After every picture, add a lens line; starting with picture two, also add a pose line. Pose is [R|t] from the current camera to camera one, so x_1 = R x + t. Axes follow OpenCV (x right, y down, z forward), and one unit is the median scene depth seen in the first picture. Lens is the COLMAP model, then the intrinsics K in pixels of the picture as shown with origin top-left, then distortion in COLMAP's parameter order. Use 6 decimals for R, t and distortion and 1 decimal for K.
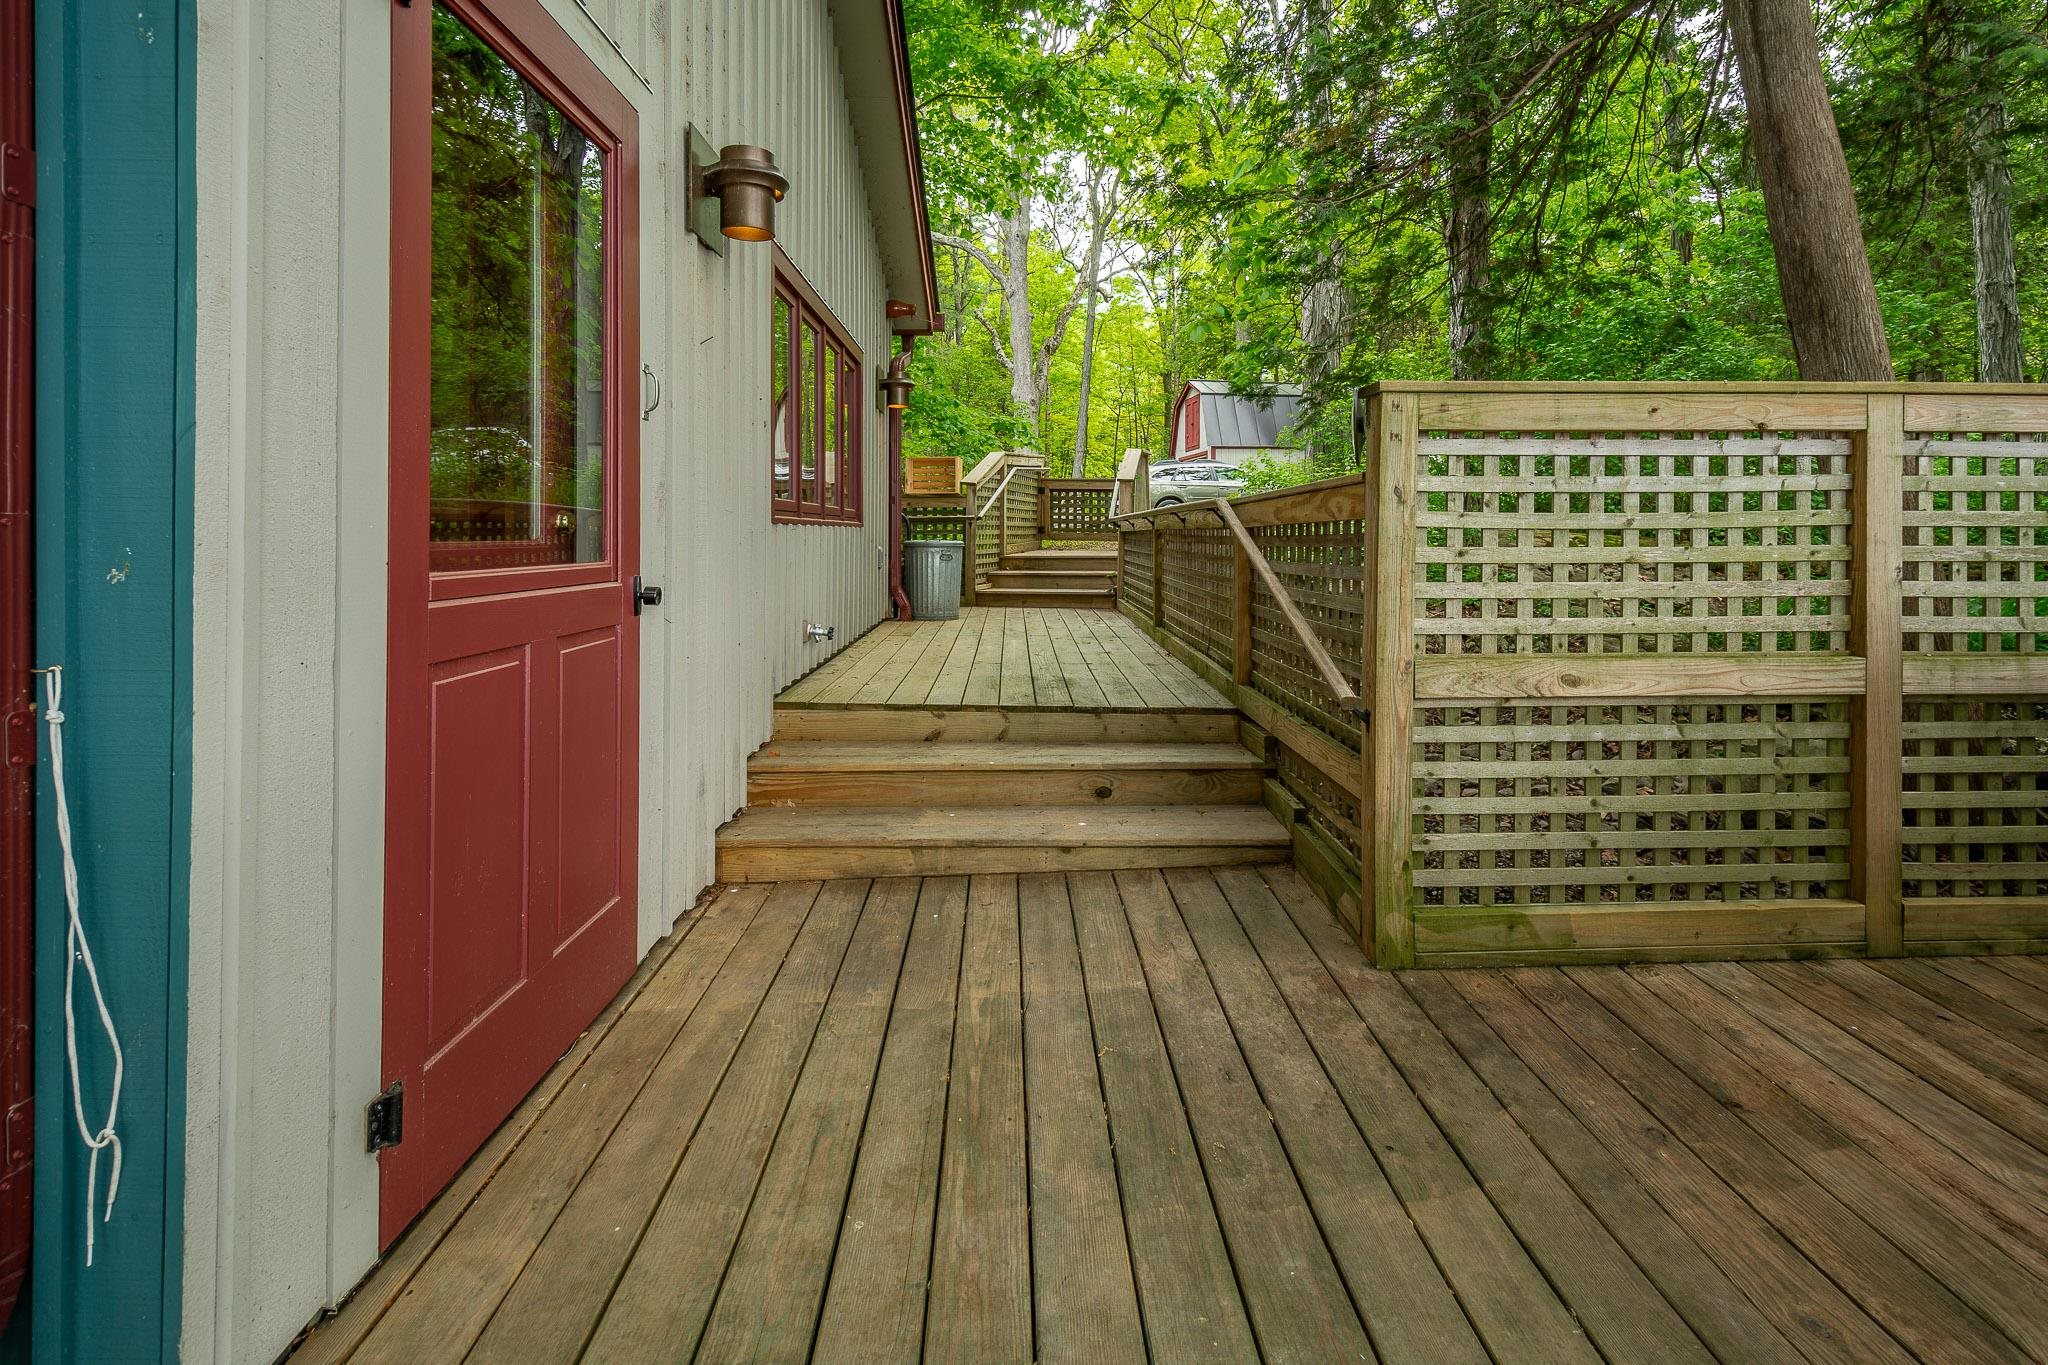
lens RADIAL K [[966.5, 0, 1032.3], [0, 966.5, 530.7], [0, 0, 1]] dist [0.012923, -0.002485]
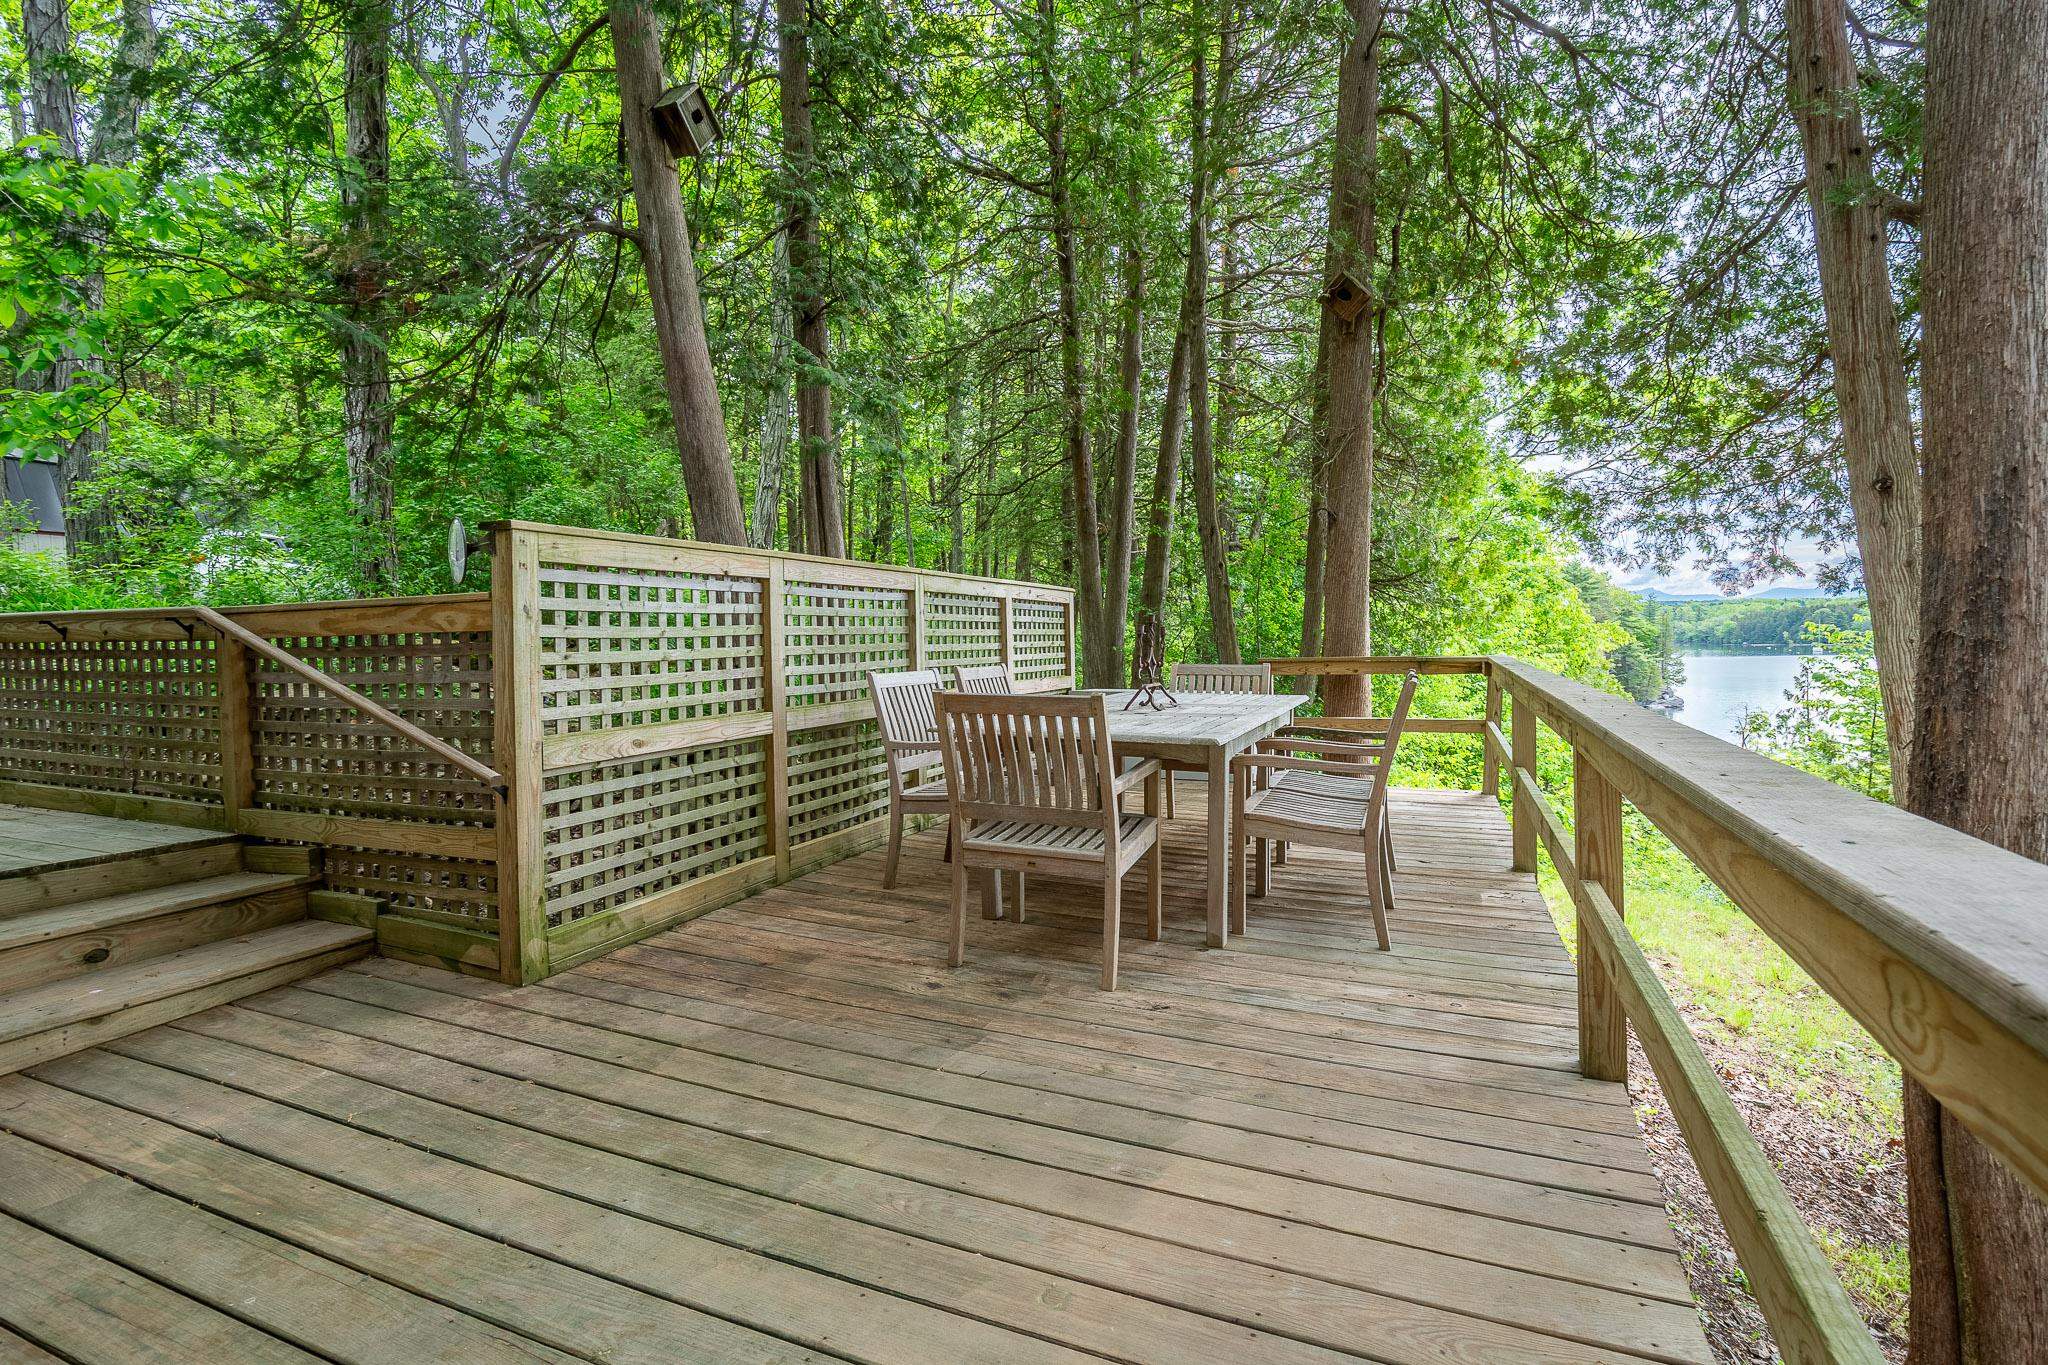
lens RADIAL K [[912.9, 0, 1027.1], [0, 912.9, 678.4], [0, 0, 1]] dist [0.003260, 0.000494]
pose [[0.439534, -0.046885, 0.897002, -0.386212], [0.014263, 0.998875, 0.045221, 0.005250], [-0.898113, -0.007082, 0.439708, -0.106558]]
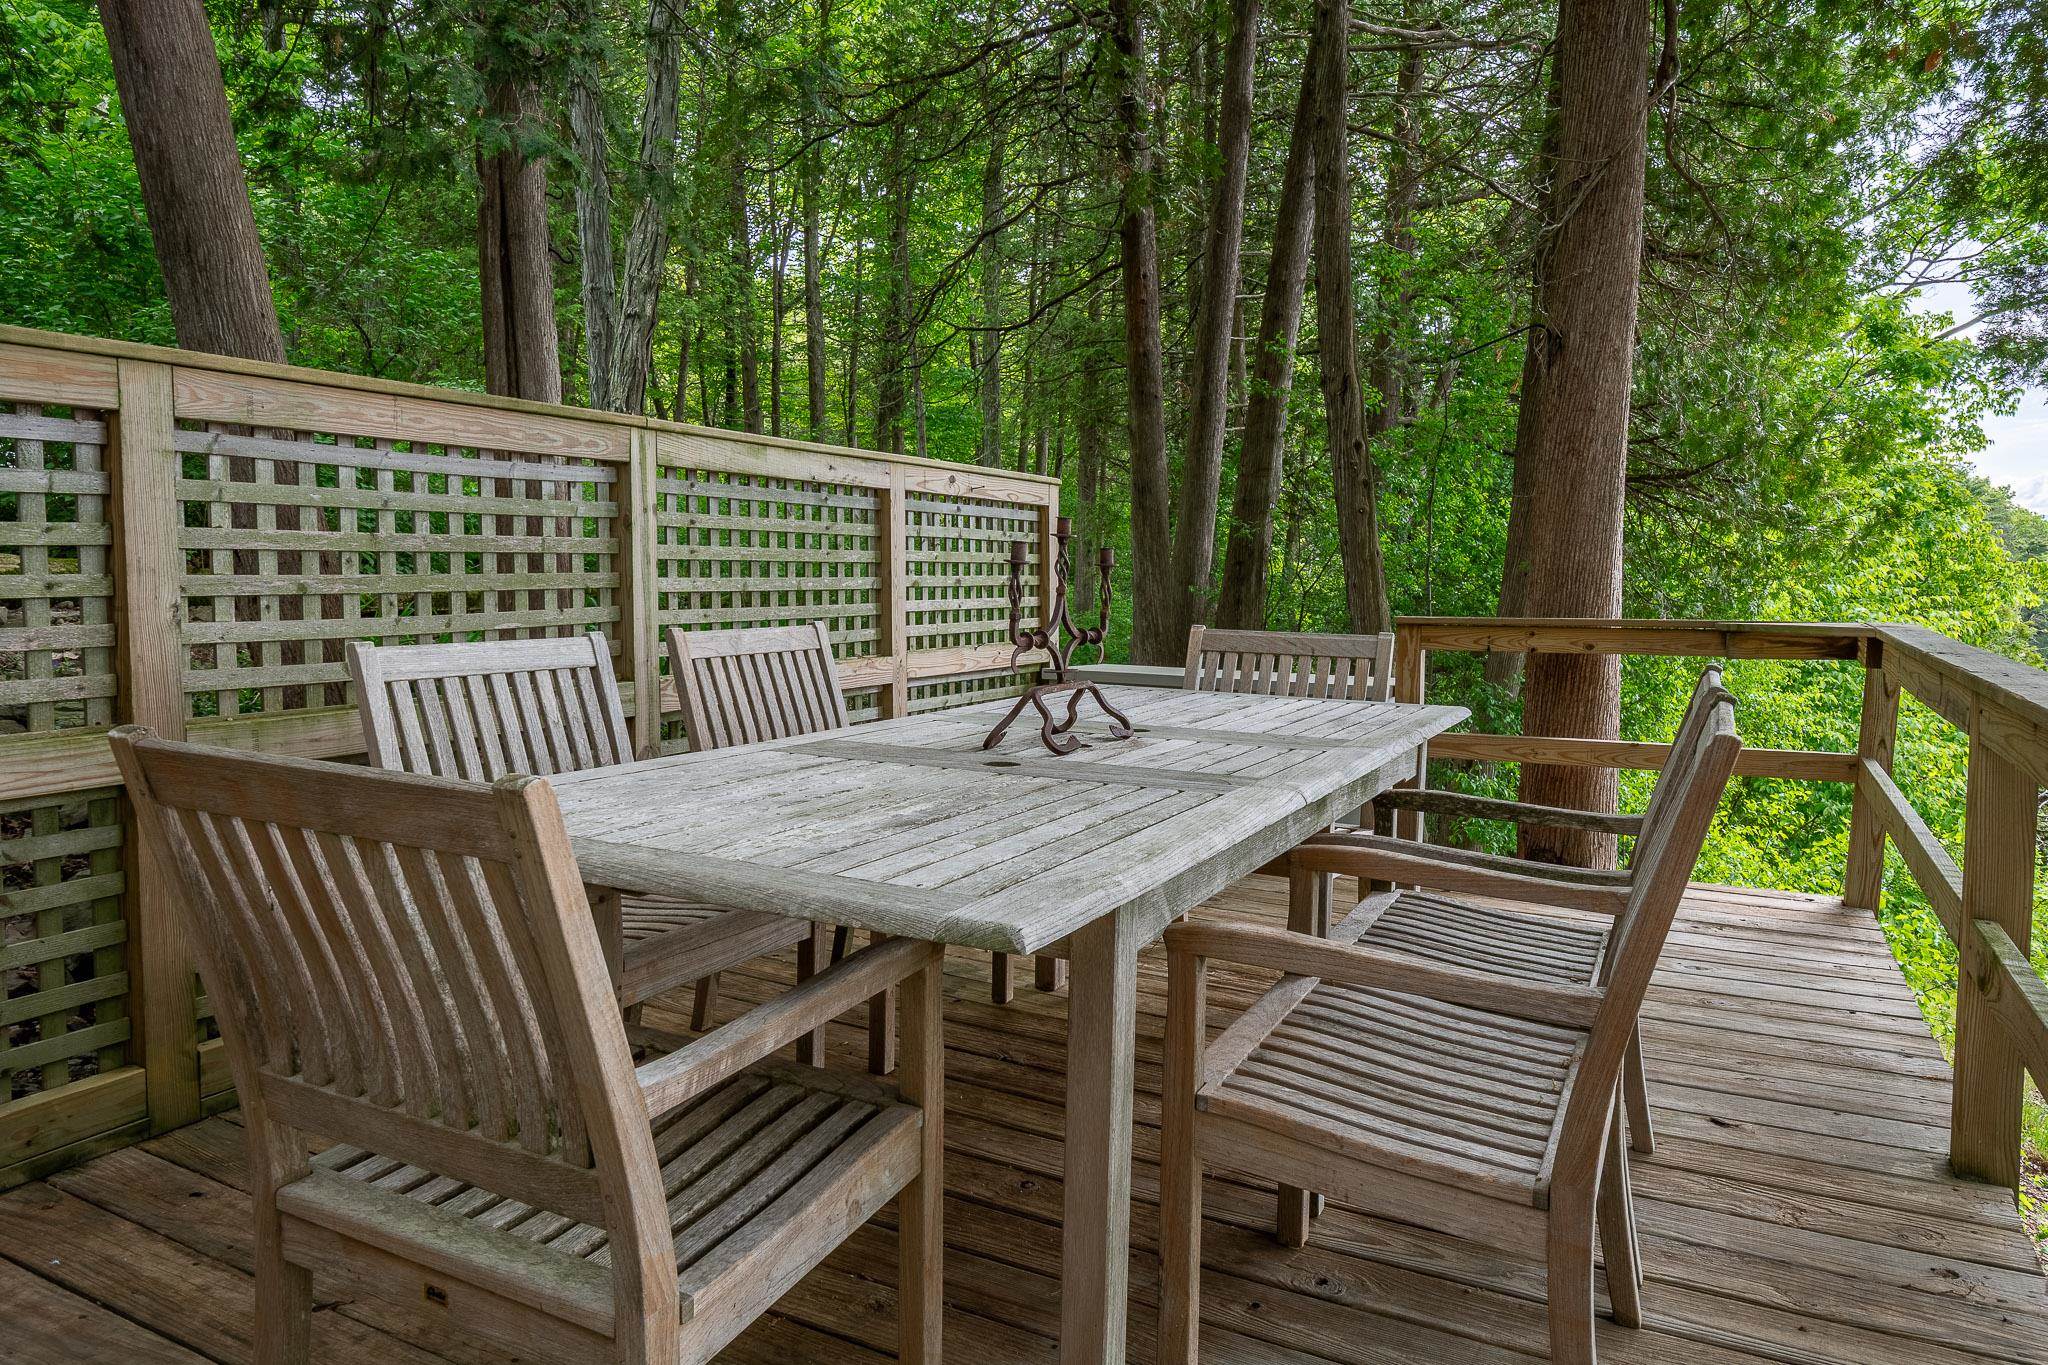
lens RADIAL K [[1342.1, 0, 1013.4], [0, 1342.1, 671.2], [0, 0, 1]] dist [0.019836, -0.010836]
pose [[0.502946, -0.064240, 0.861927, 0.331021], [-0.006467, 0.996927, 0.078075, 0.004209], [-0.864294, -0.044841, 0.500984, -0.054823]]
